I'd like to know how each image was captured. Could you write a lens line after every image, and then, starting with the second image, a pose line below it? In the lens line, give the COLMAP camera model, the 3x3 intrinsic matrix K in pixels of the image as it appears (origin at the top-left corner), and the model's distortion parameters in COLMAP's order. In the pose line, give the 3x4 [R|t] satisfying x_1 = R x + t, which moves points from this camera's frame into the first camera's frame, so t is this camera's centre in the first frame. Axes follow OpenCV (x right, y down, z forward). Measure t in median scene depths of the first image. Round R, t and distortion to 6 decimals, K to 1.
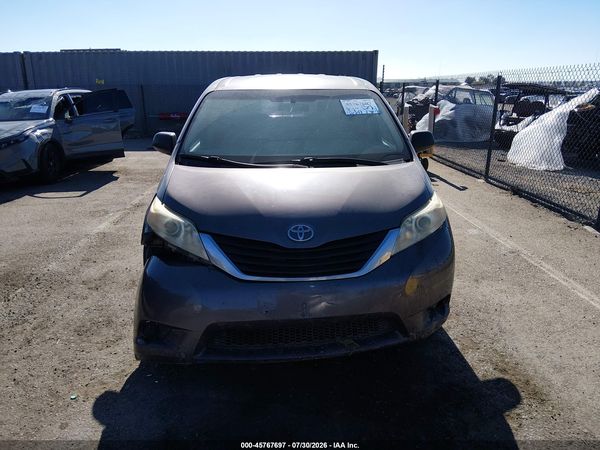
lens RADIAL K [[453.7, 0, 303.5], [0, 453.7, 227.9], [0, 0, 1]] dist [0.058518, -0.093262]
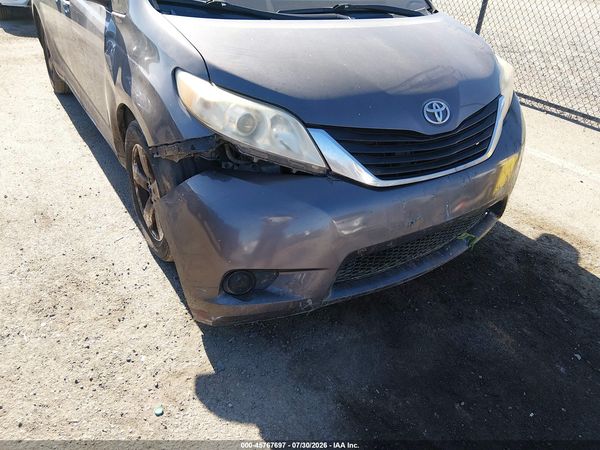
lens RADIAL K [[453.7, 0, 306.5], [0, 453.7, 229.8], [0, 0, 1]] dist [0.058518, -0.093262]
pose [[0.863772, -0.219827, 0.453402, -0.559705], [0.079336, 0.947927, 0.308449, -0.052753], [-0.497598, -0.230459, 0.836233, 0.418684]]
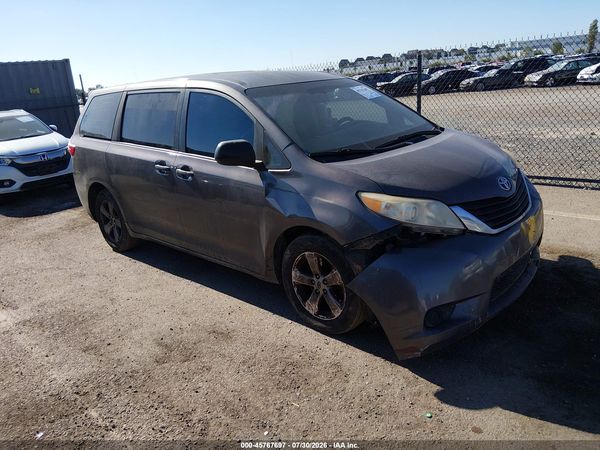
lens RADIAL K [[453.7, 0, 310.4], [0, 453.7, 203.8], [0, 0, 1]] dist [0.058518, -0.093262]
pose [[0.721950, -0.254961, 0.643260, -1.149916], [0.292737, 0.954888, 0.049930, -0.144881], [-0.626972, 0.152259, 0.764018, 0.388767]]
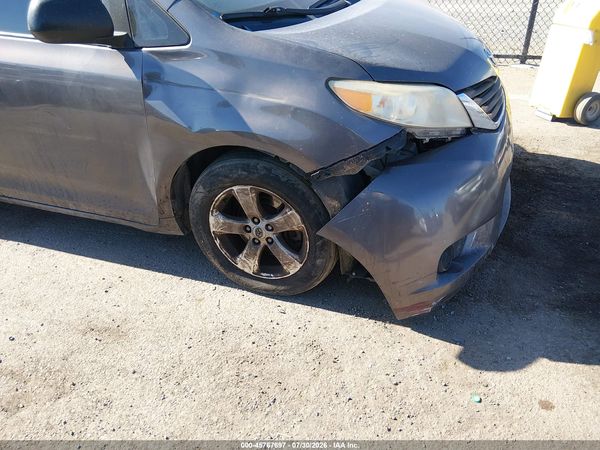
lens RADIAL K [[453.7, 0, 321.7], [0, 453.7, 217.3], [0, 0, 1]] dist [0.058518, -0.093262]
pose [[0.402492, -0.506386, 0.762610, -0.956246], [0.313851, 0.858910, 0.404686, -0.182171], [-0.859941, 0.076463, 0.504634, 0.840669]]
